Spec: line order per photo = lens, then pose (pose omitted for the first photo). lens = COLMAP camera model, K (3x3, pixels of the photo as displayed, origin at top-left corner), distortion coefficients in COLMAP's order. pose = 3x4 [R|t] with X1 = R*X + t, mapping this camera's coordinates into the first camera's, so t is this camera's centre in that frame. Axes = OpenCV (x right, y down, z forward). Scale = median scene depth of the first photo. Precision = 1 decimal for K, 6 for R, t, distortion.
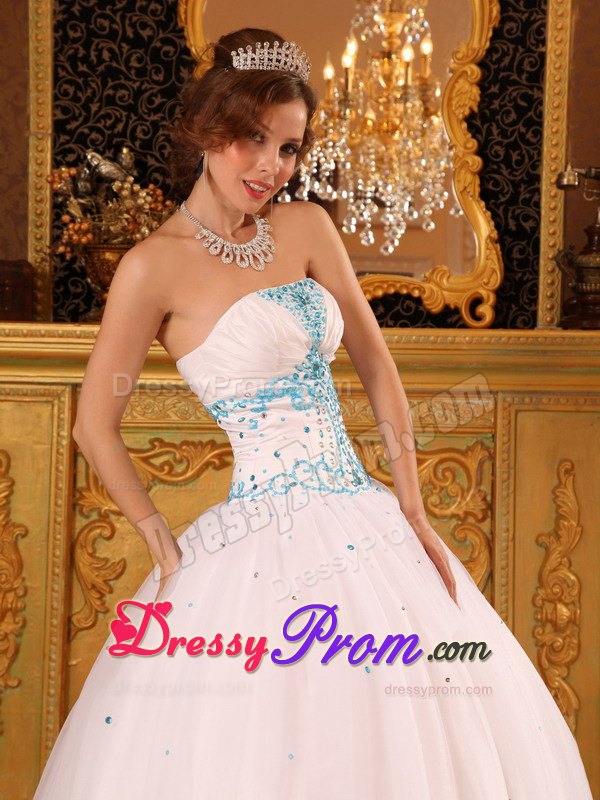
lens RADIAL K [[1681.6, 0, 304.4], [0, 1681.6, 404.5], [0, 0, 1]] dist [0.272648, 0.009716]
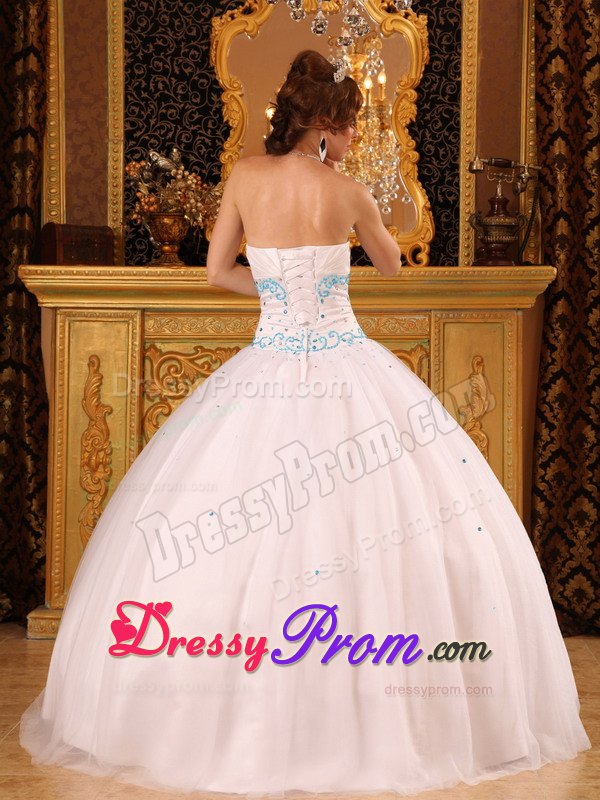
lens RADIAL K [[1623.4, 0, 296.4], [0, 1623.4, 392.0], [0, 0, 1]] dist [0.235913, -0.028592]
pose [[0.999863, -0.011803, 0.011569, -0.019743], [0.012038, 0.999720, -0.020388, 0.088105], [-0.011326, 0.020525, 0.999725, -0.402259]]
